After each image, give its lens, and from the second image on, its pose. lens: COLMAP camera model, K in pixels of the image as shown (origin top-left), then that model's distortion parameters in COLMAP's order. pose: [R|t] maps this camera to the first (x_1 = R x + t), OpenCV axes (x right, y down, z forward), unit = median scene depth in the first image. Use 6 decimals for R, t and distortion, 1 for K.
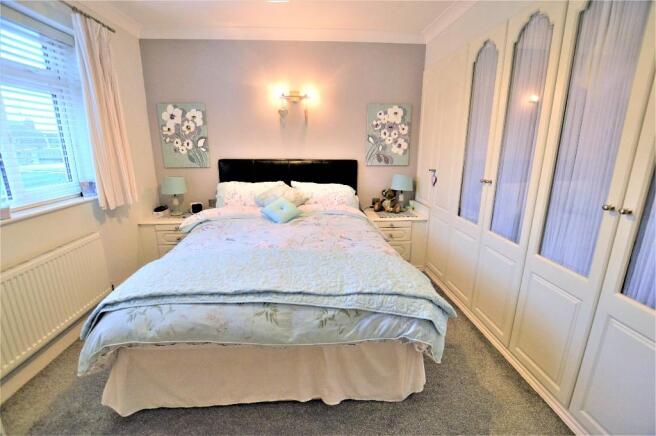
lens RADIAL K [[291.8, 0, 328.0], [0, 291.8, 218.0], [0, 0, 1]] dist [-0.031928, 0.000295]
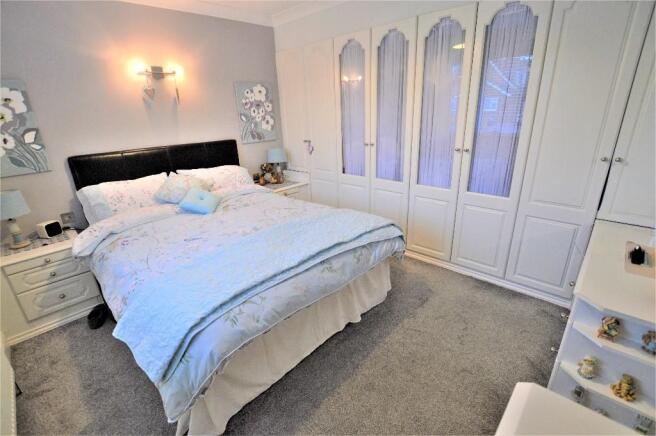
lens RADIAL K [[295.2, 0, 329.3], [0, 295.2, 217.9], [0, 0, 1]] dist [-0.031657, 0.004927]
pose [[0.740296, -0.262613, 0.618867, -0.386740], [0.207683, 0.964856, 0.160999, -0.033830], [-0.639398, 0.009341, 0.768819, 0.008988]]
